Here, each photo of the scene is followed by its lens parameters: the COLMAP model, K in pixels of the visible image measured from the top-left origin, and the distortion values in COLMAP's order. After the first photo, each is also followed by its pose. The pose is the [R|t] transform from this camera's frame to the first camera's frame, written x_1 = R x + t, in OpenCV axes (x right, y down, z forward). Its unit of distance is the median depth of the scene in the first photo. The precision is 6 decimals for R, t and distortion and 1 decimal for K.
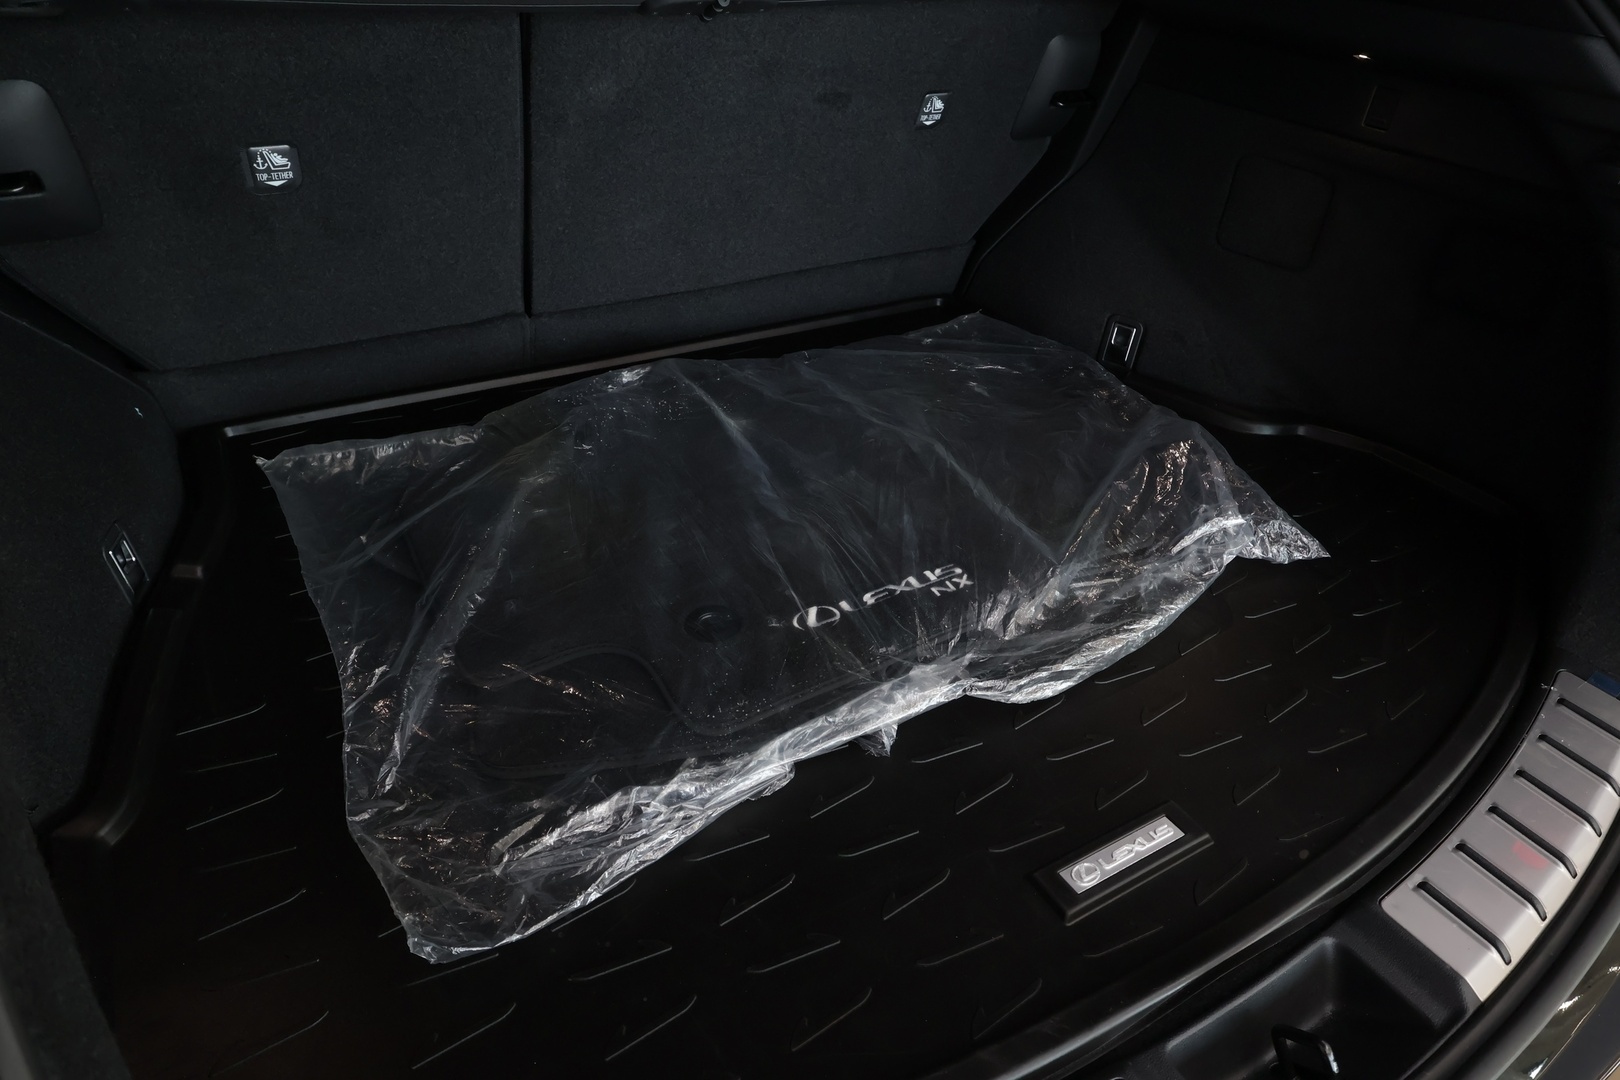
lens RADIAL K [[1000.1, 0, 812.8], [0, 1000.1, 536.9], [0, 0, 1]] dist [0.001690, 0.001552]
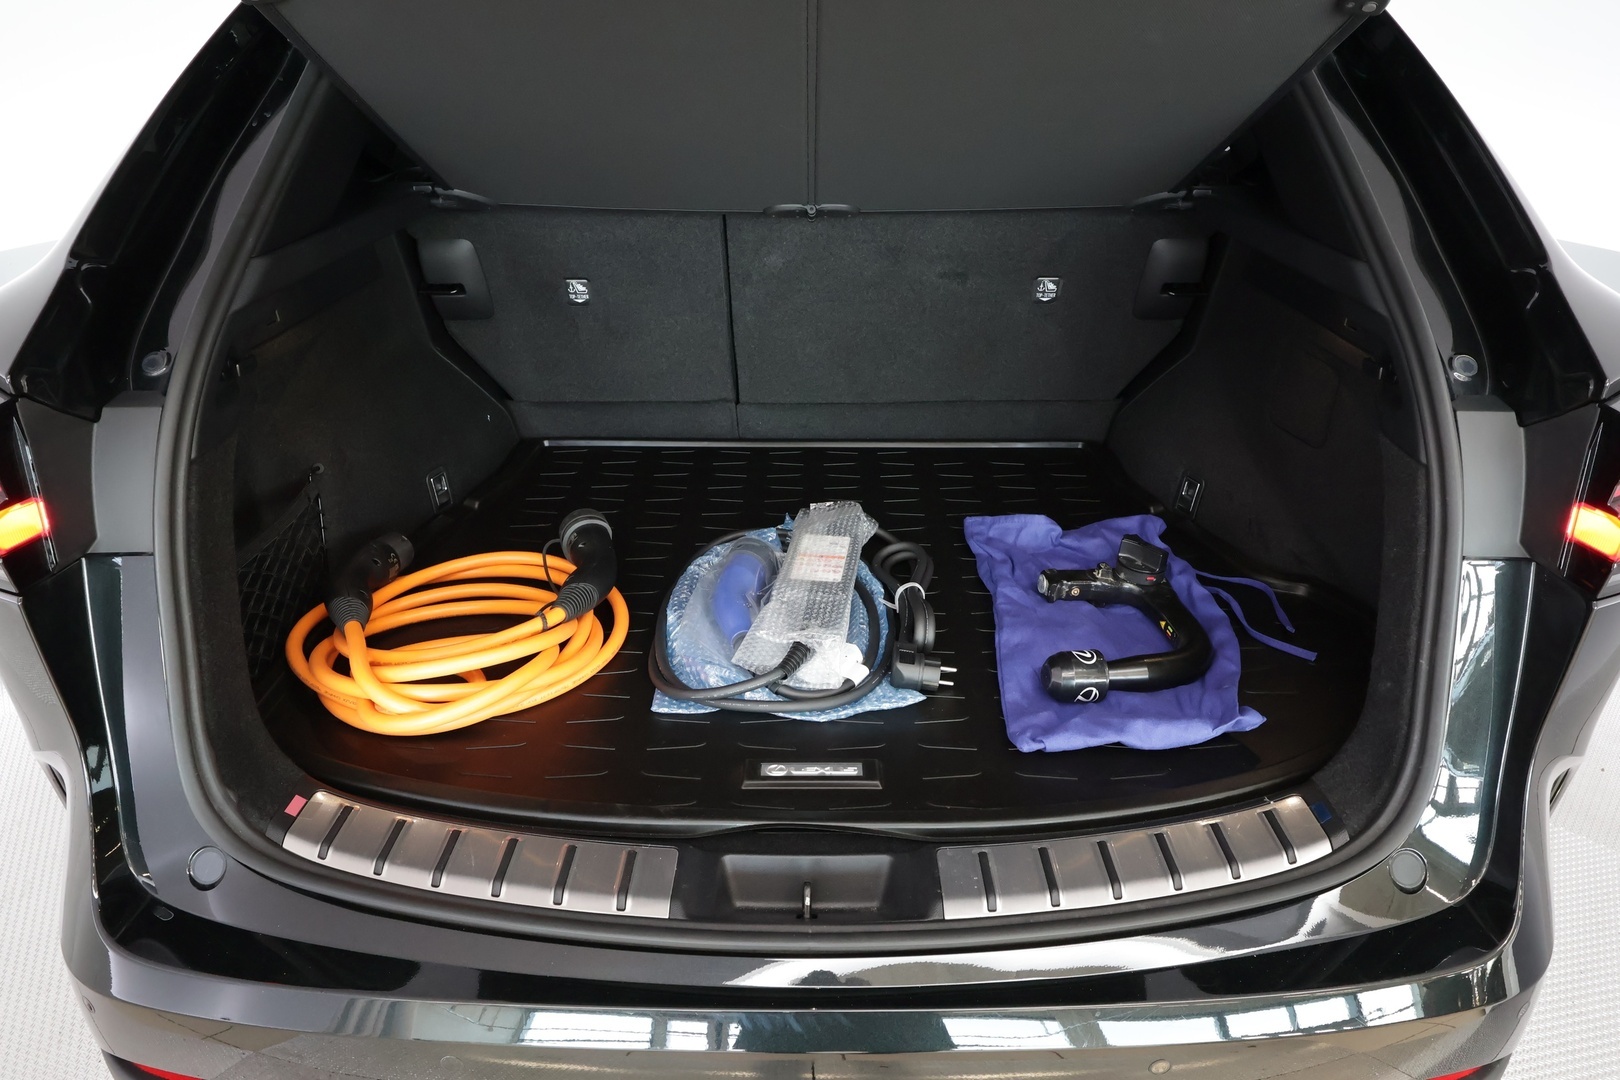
lens RADIAL K [[1000.1, 0, 805.7], [0, 1000.1, 539.7], [0, 0, 1]] dist [0.001690, 0.001552]
pose [[0.858292, 0.186969, -0.477889, 0.618260], [-0.255879, 0.963162, -0.082734, 0.076567], [0.444815, 0.193292, 0.874516, -0.226001]]
